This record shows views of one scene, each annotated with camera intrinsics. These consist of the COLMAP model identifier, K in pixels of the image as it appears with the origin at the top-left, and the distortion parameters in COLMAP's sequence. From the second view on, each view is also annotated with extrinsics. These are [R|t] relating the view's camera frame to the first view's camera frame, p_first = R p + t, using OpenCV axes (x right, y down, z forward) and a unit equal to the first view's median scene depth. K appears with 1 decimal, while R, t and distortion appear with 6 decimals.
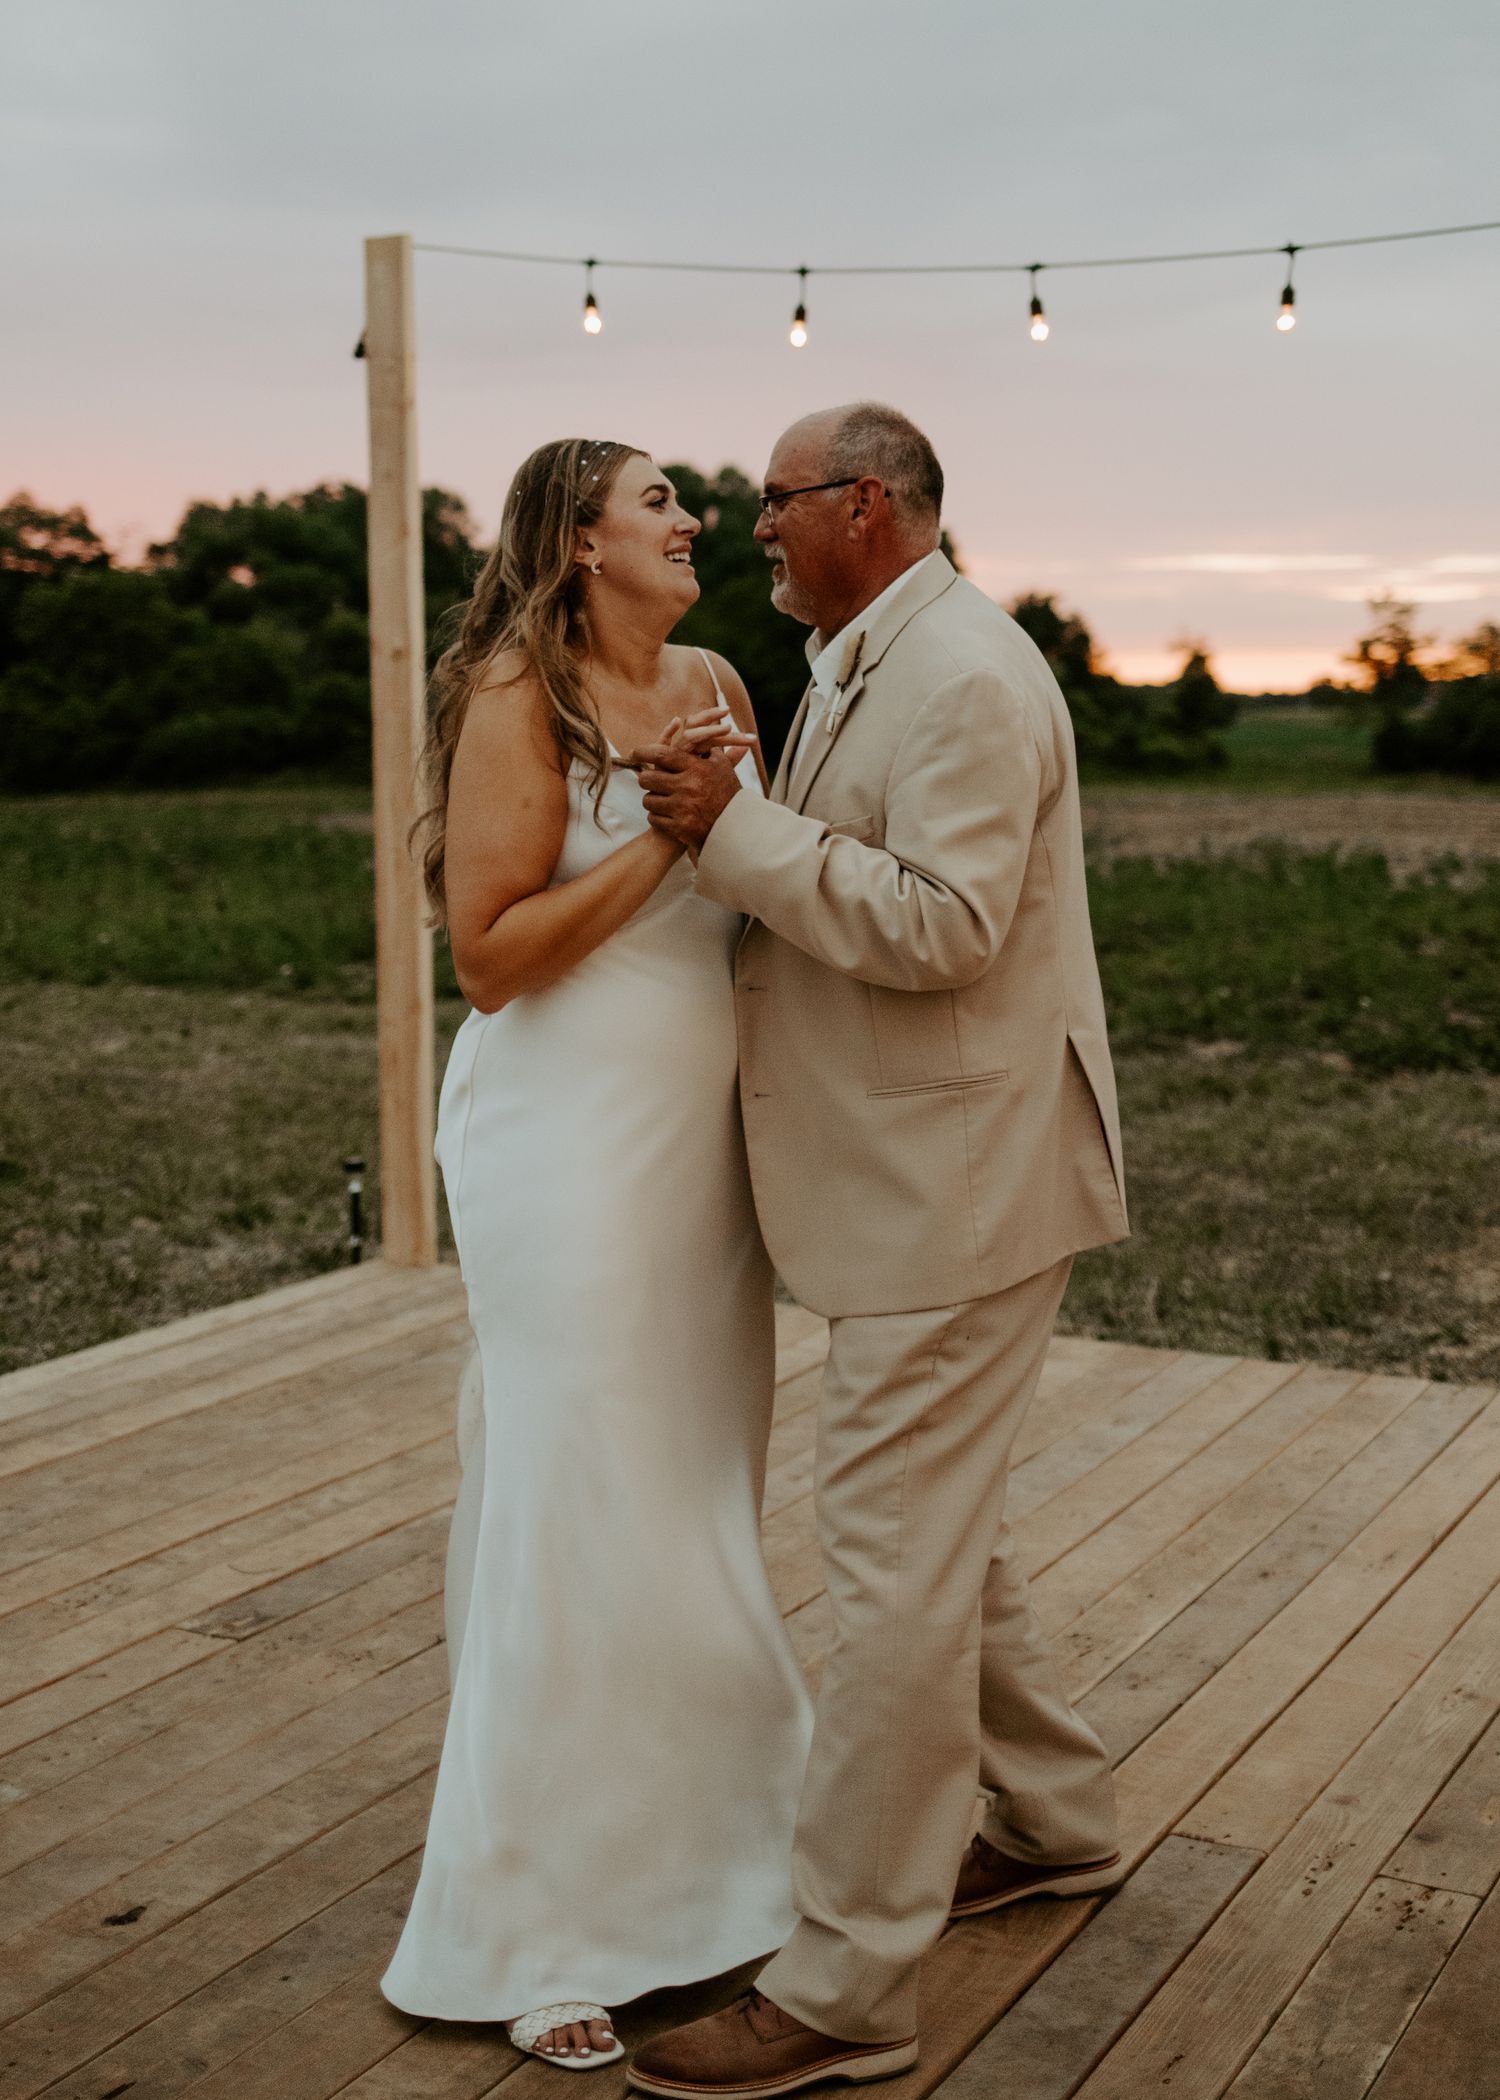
lens RADIAL K [[2456.6, 0, 784.1], [0, 2456.6, 652.9], [0, 0, 1]] dist [-0.012432, 0.000000]
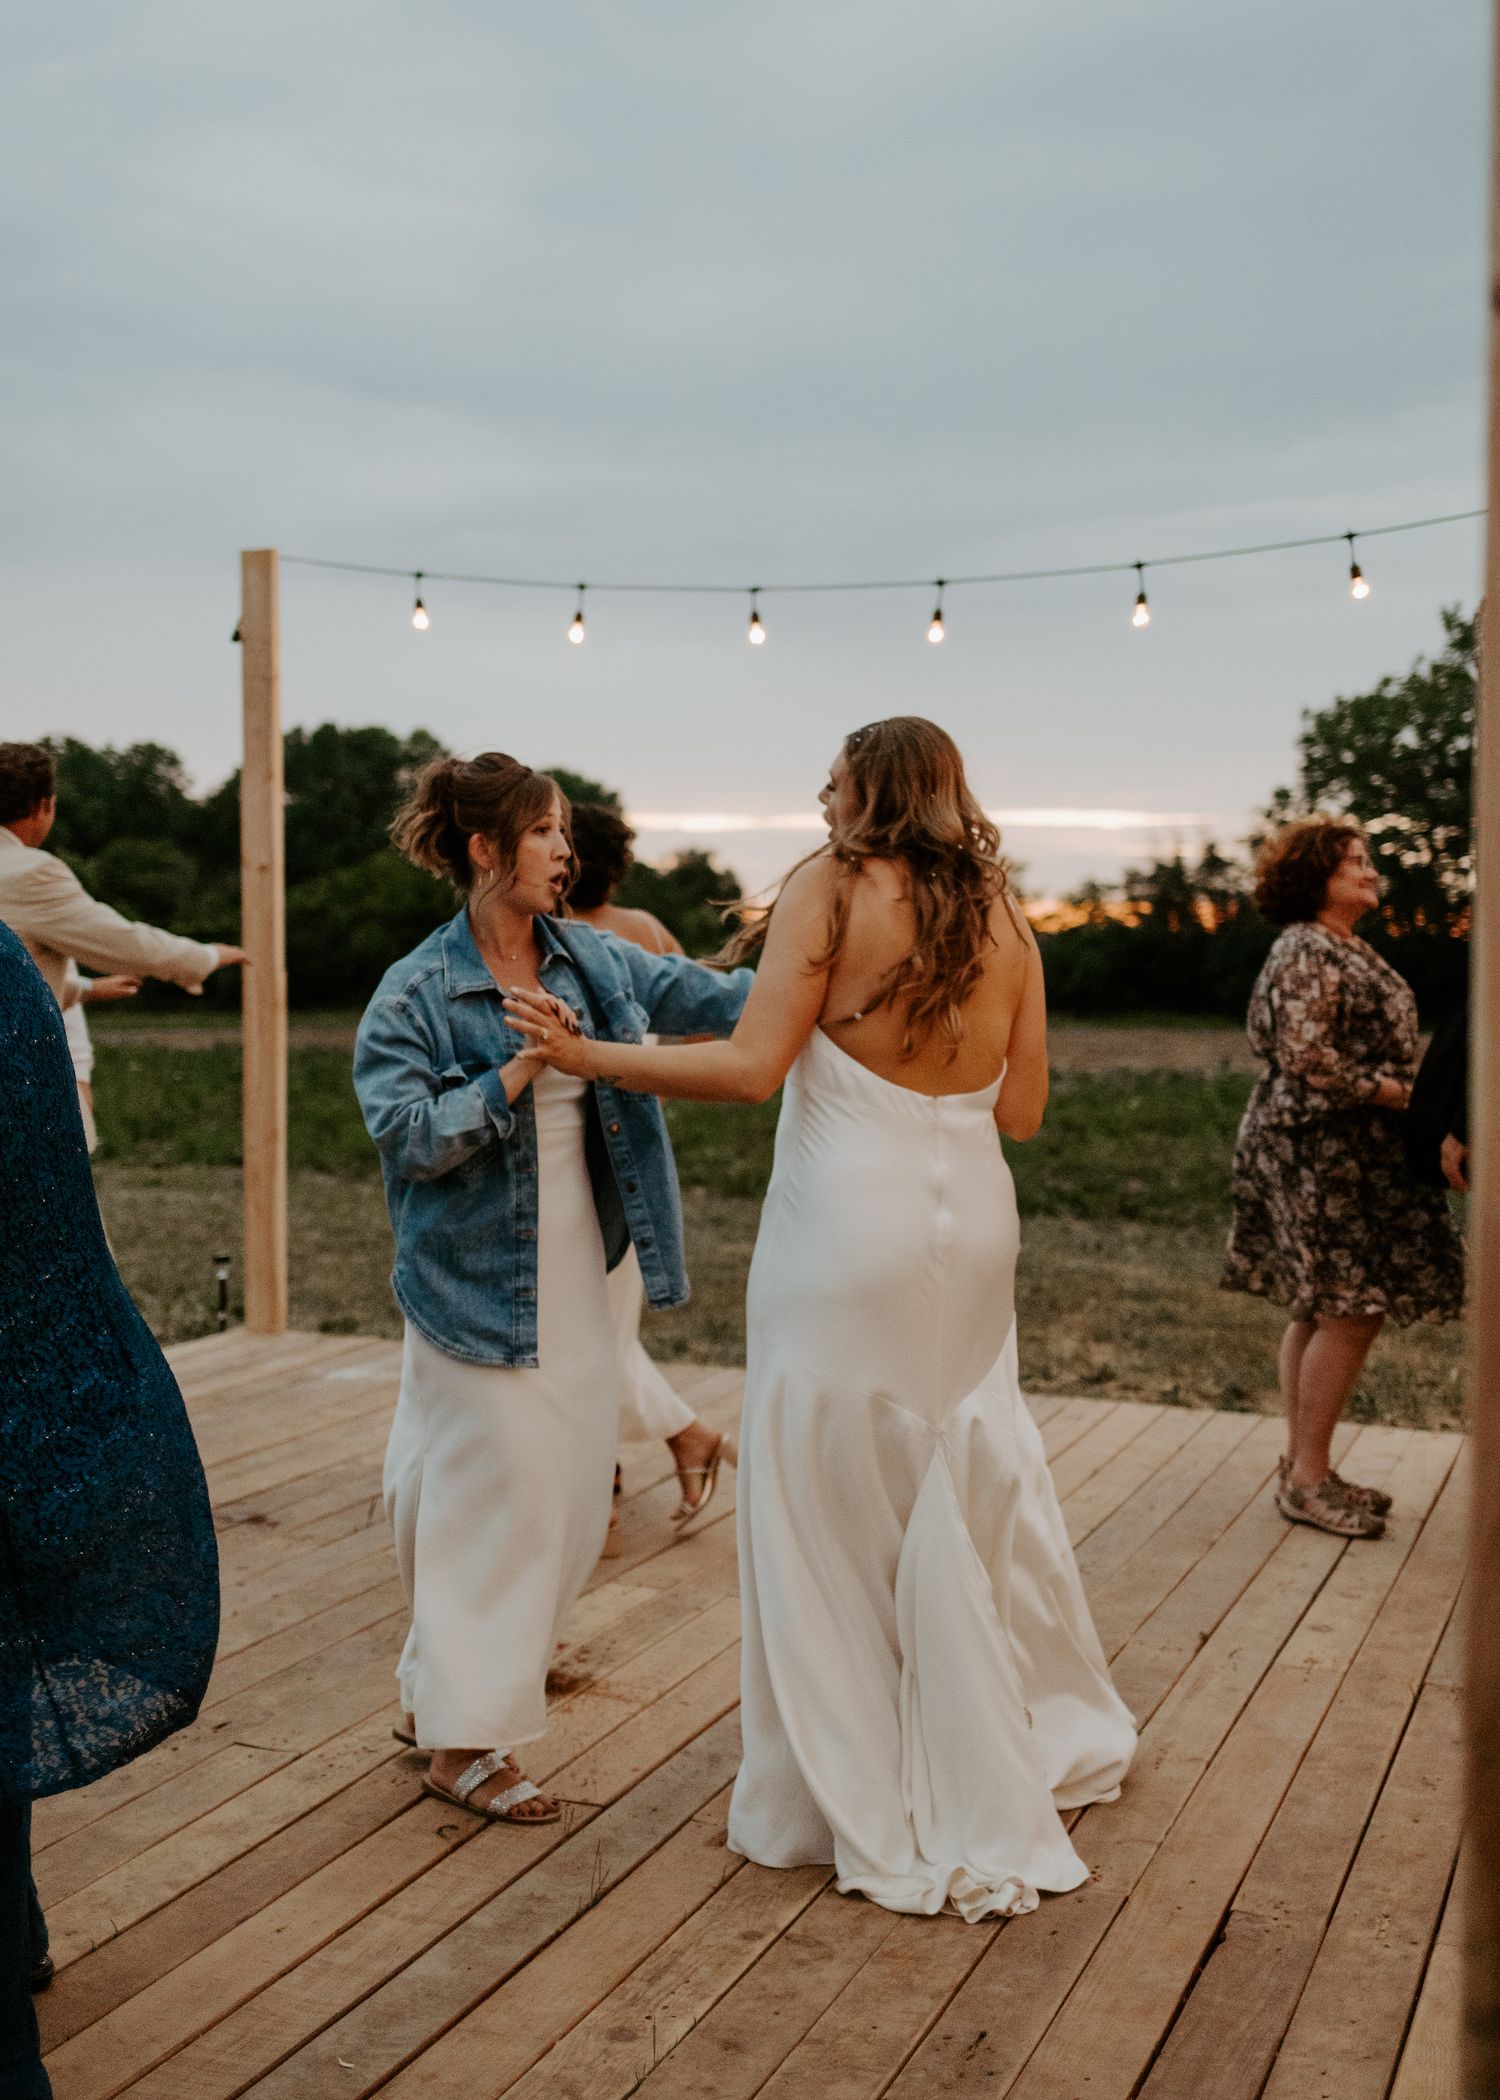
lens RADIAL K [[2292.2, 0, 636.7], [0, 2292.2, 940.8], [0, 0, 1]] dist [0.028195, 0.000000]
pose [[0.996493, 0.013208, 0.082622, -0.059219], [-0.014445, 0.999792, 0.014397, 0.018750], [-0.082414, -0.015540, 0.996477, -0.242119]]
